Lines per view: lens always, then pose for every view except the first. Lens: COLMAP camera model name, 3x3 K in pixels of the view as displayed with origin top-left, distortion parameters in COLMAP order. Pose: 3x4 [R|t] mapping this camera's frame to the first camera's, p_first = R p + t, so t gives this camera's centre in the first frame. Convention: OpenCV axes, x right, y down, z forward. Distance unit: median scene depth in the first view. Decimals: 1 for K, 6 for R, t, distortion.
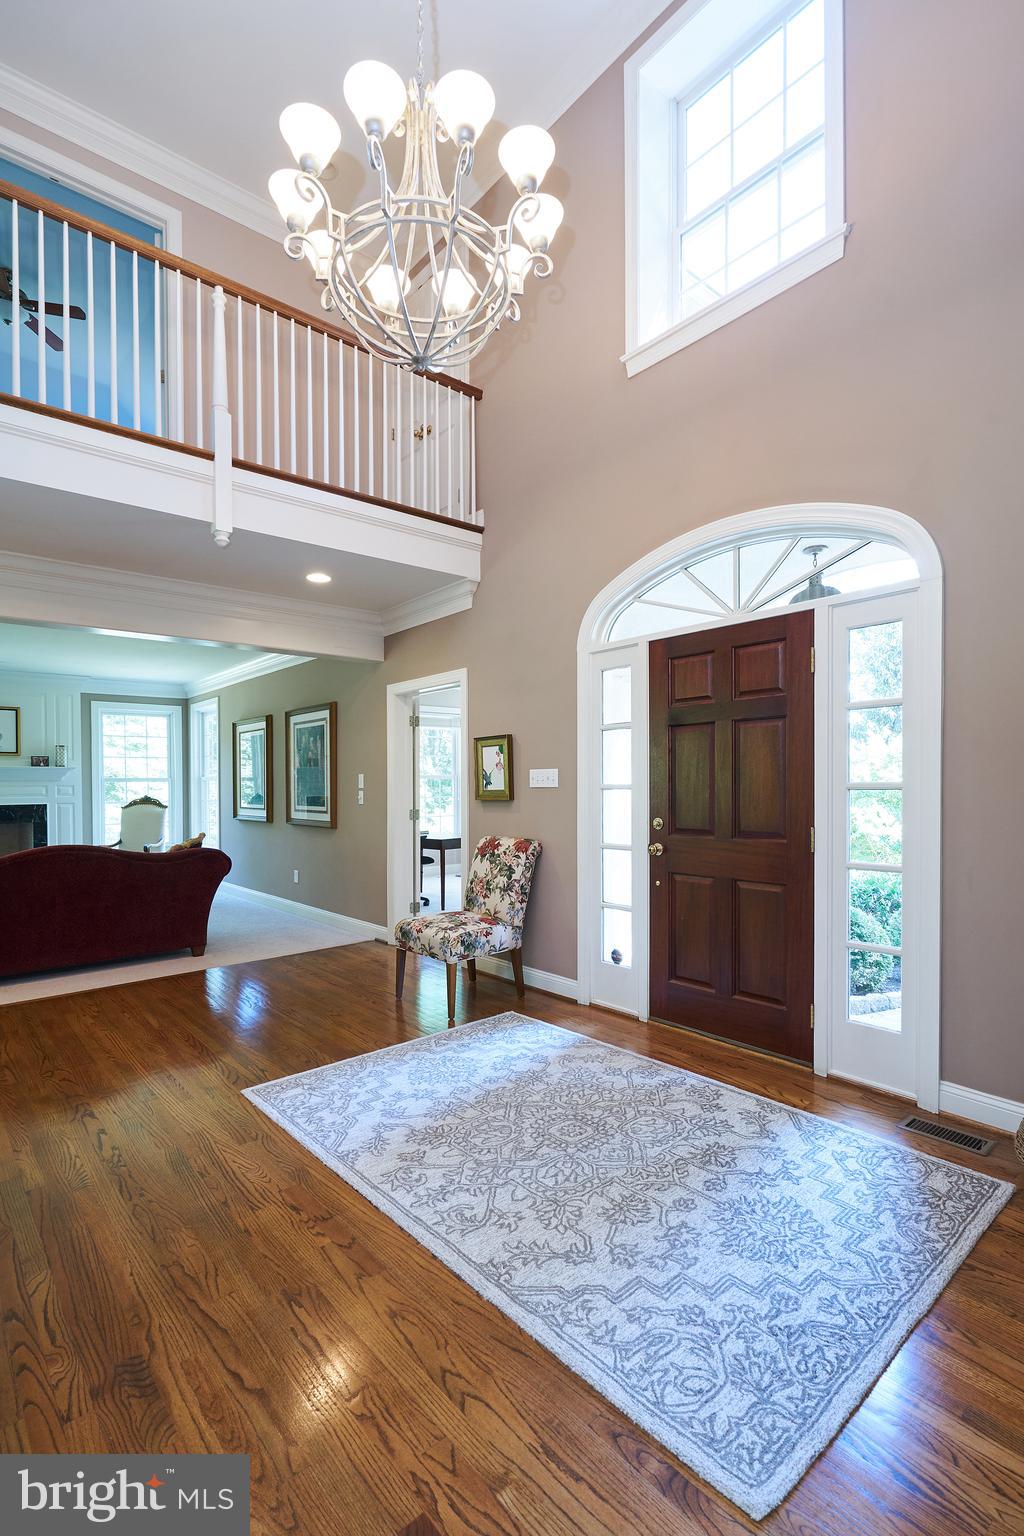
lens RADIAL K [[740.7, 0, 512.7], [0, 740.7, 805.7], [0, 0, 1]] dist [-0.003671, 0.007661]
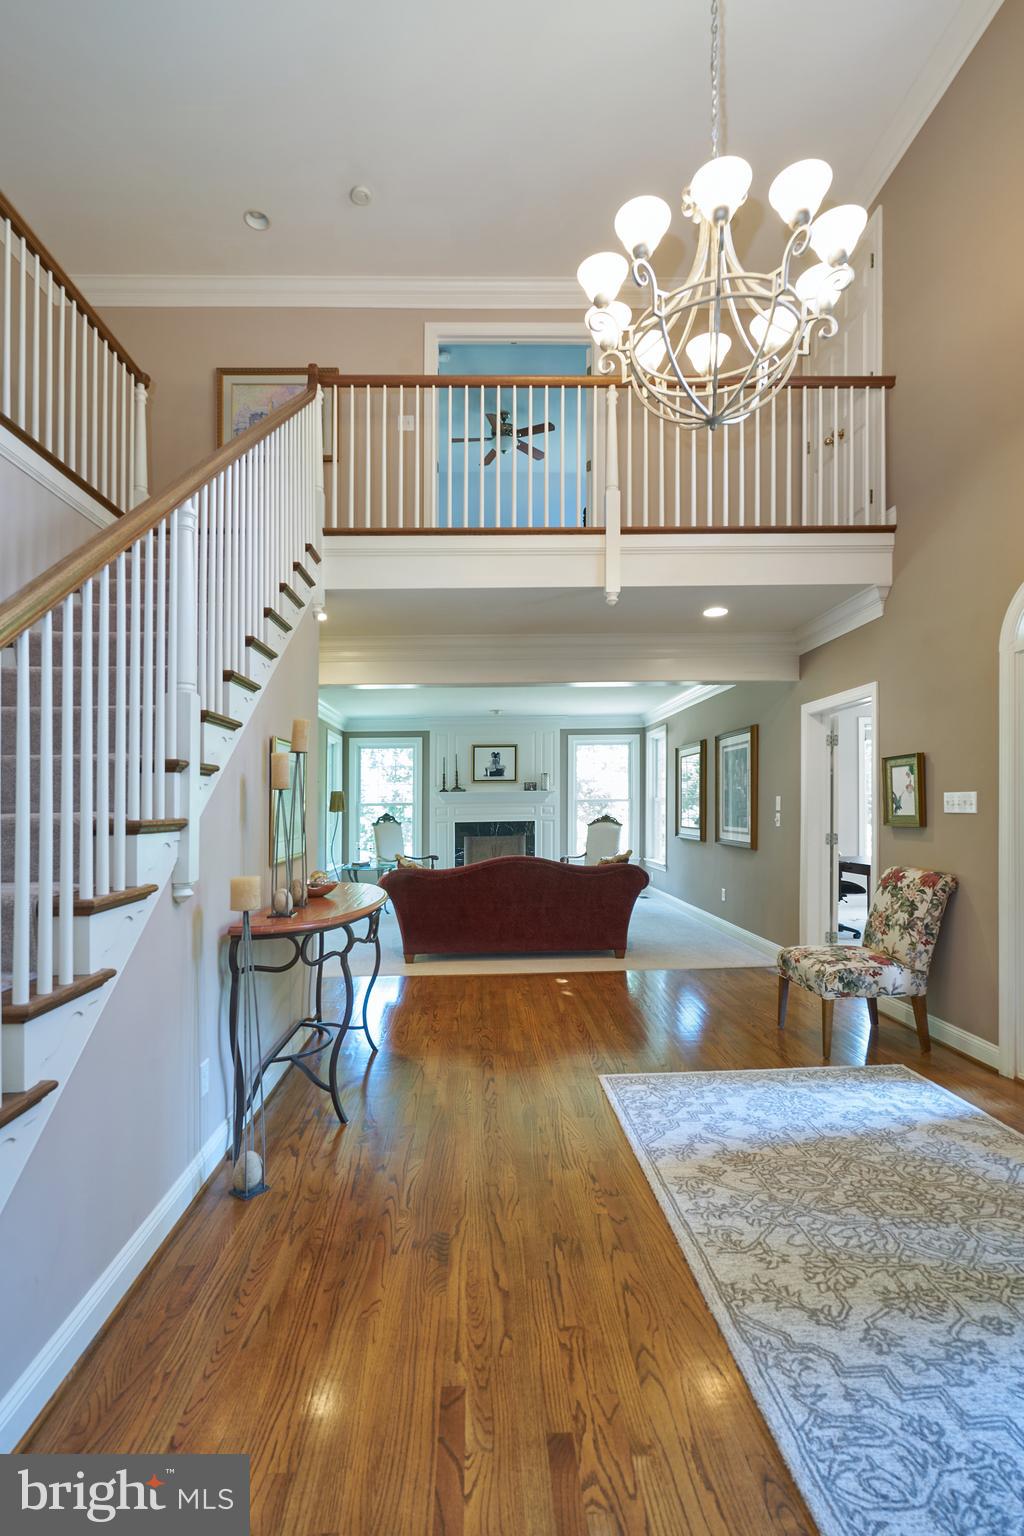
lens RADIAL K [[729.0, 0, 477.1], [0, 729.0, 803.5], [0, 0, 1]] dist [0.001267, -0.000039]
pose [[0.769948, -0.002012, -0.638104, 0.217862], [-0.013892, 0.999705, -0.019914, -0.016164], [0.637956, 0.024197, 0.769693, -0.012425]]
